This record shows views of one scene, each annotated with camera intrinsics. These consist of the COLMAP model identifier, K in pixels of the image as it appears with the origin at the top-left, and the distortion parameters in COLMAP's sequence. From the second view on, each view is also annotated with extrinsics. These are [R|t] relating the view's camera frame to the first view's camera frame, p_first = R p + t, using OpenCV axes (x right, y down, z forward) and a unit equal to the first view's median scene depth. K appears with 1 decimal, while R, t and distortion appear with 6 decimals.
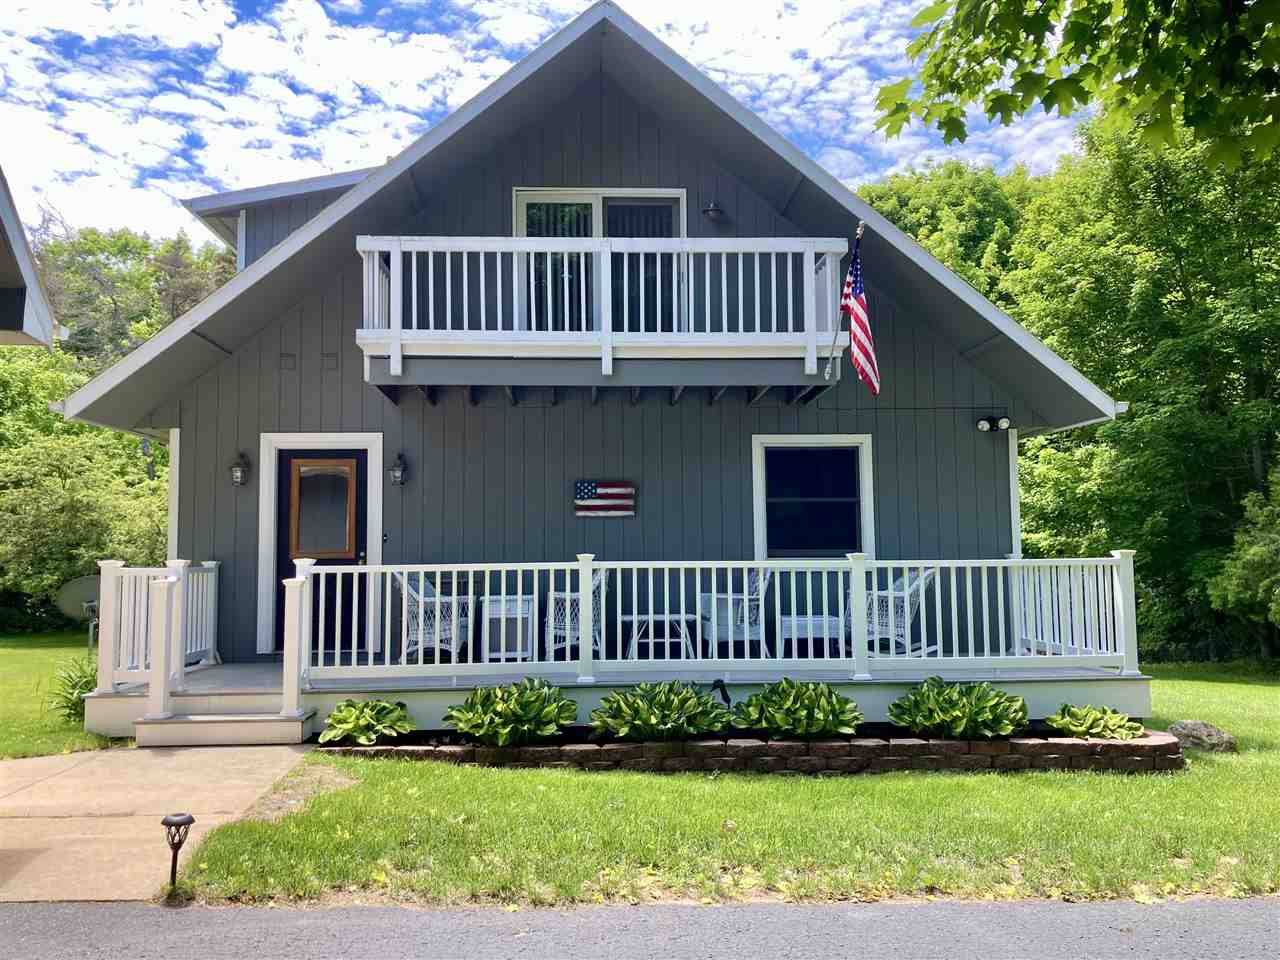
lens RADIAL K [[1040.5, 0, 640.0], [0, 1040.5, 480.0], [0, 0, 1]] dist [0.022071, 0.004943]
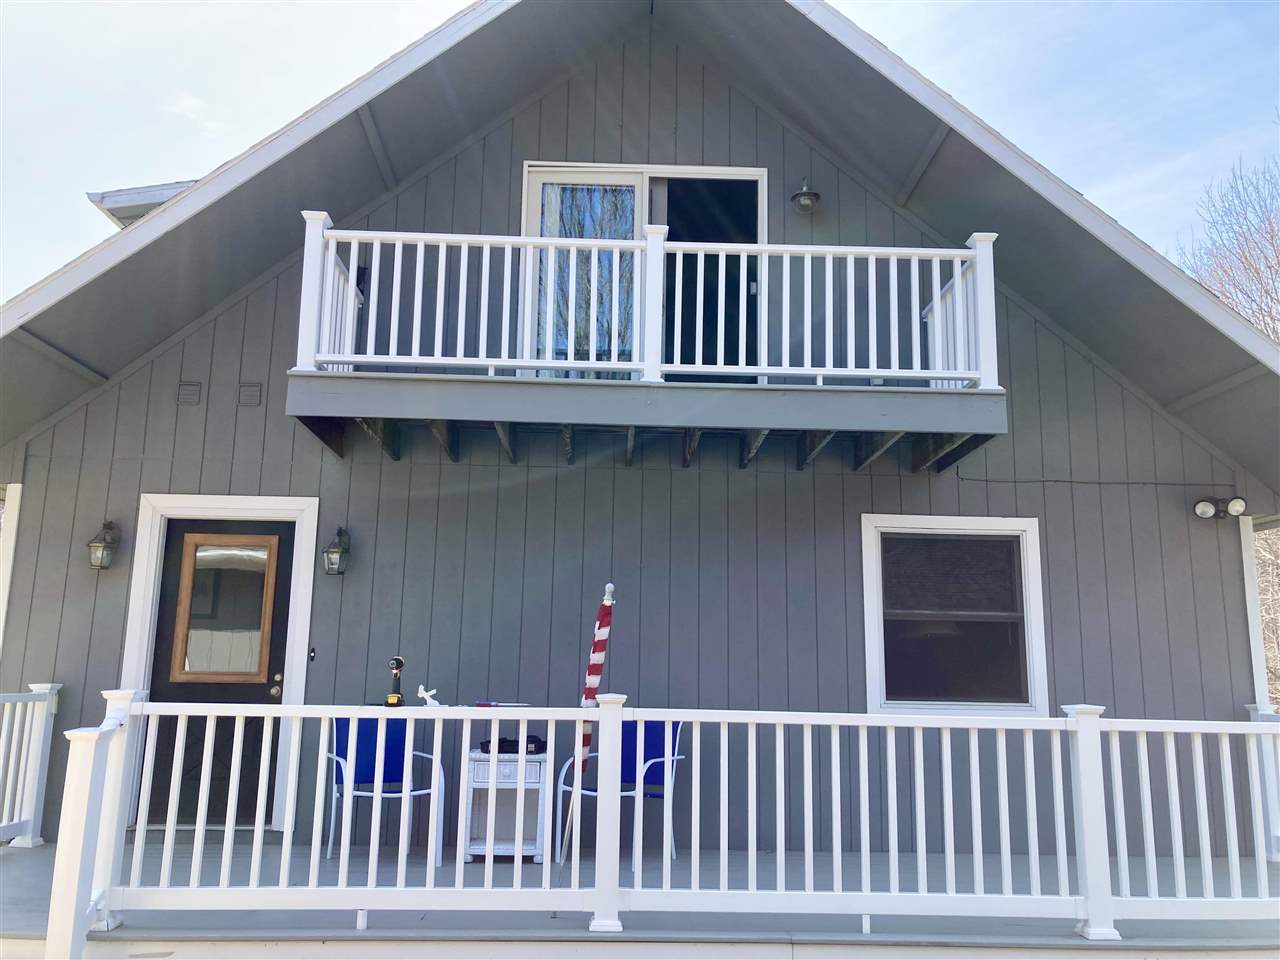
lens RADIAL K [[1040.5, 0, 640.0], [0, 1040.5, 480.0], [0, 0, 1]] dist [0.022071, 0.004943]
pose [[0.999289, 0.021595, -0.030906, -0.016430], [-0.024936, 0.993380, -0.112138, 0.014482], [0.028280, 0.112829, 0.993212, 0.326566]]
